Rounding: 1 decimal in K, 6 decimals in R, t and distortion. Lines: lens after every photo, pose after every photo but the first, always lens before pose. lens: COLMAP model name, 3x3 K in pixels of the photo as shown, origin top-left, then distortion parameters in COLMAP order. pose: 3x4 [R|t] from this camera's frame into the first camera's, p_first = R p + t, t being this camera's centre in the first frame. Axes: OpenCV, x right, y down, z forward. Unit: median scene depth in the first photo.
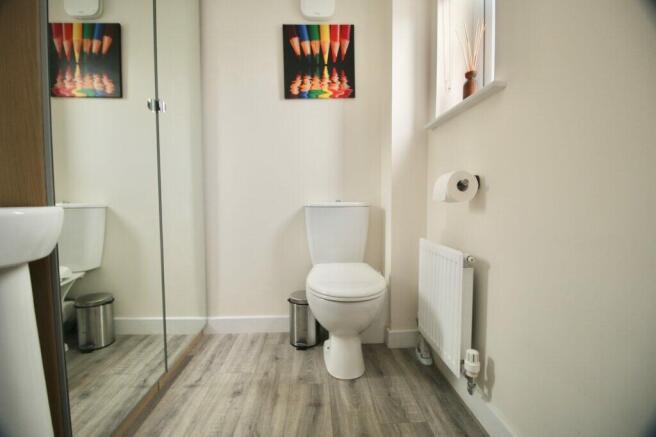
lens RADIAL K [[304.4, 0, 328.0], [0, 304.4, 218.5], [0, 0, 1]] dist [-0.000765, -0.000449]
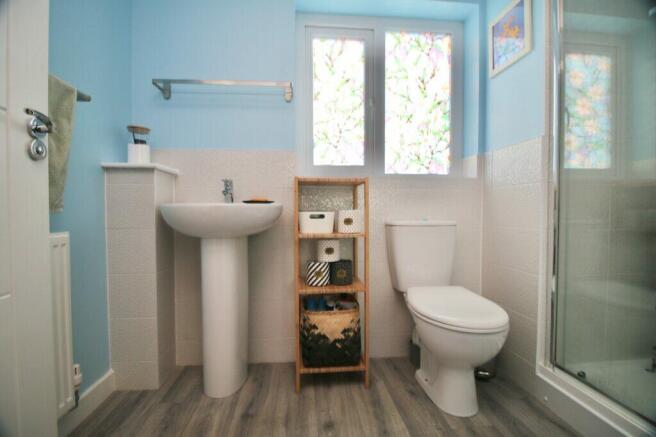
lens RADIAL K [[304.4, 0, 328.0], [0, 304.4, 218.5], [0, 0, 1]] dist [-0.000765, -0.000449]
pose [[-0.998826, 0.009903, -0.047428, -0.284712], [0.006264, 0.997068, 0.076262, -0.147254], [0.048044, 0.075876, -0.995959, 2.078805]]
